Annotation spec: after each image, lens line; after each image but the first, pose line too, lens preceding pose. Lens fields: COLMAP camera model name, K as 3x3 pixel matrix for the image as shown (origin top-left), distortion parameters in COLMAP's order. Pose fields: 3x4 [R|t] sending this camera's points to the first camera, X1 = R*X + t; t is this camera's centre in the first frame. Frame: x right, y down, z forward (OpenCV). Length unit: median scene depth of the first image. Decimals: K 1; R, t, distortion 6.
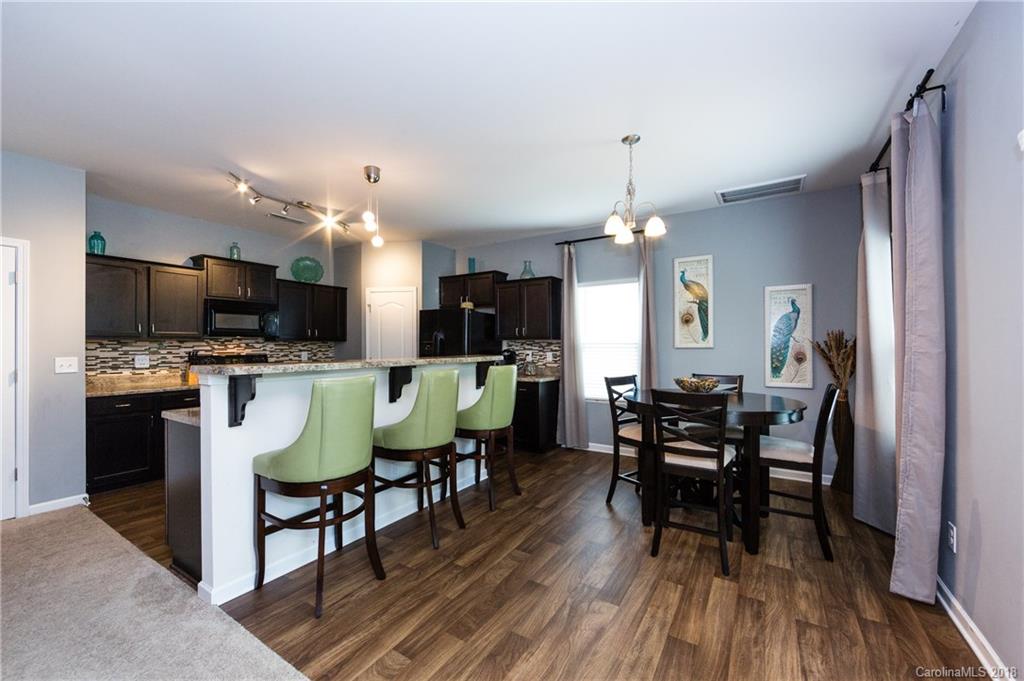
lens RADIAL K [[404.9, 0, 505.3], [0, 404.9, 341.5], [0, 0, 1]] dist [-0.000857, -0.001638]
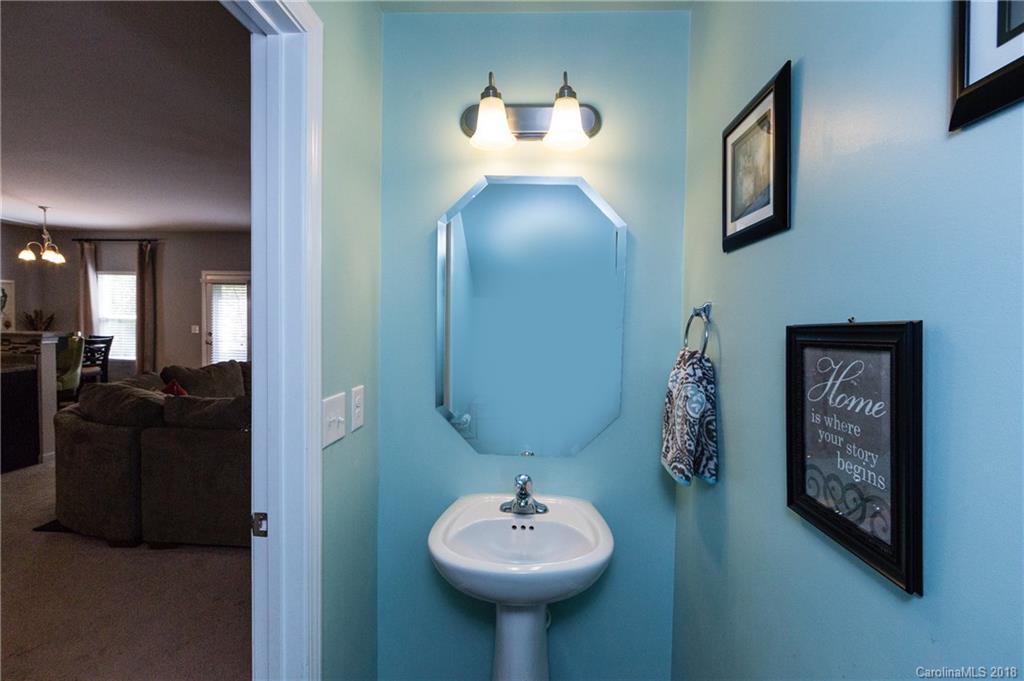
lens RADIAL K [[404.9, 0, 513.9], [0, 404.9, 335.1], [0, 0, 1]] dist [-0.000857, -0.001638]
pose [[-0.494201, -0.037181, 0.868552, -1.692741], [-0.022837, 0.999295, 0.029783, -0.013512], [-0.869048, -0.005116, -0.494701, 0.020747]]
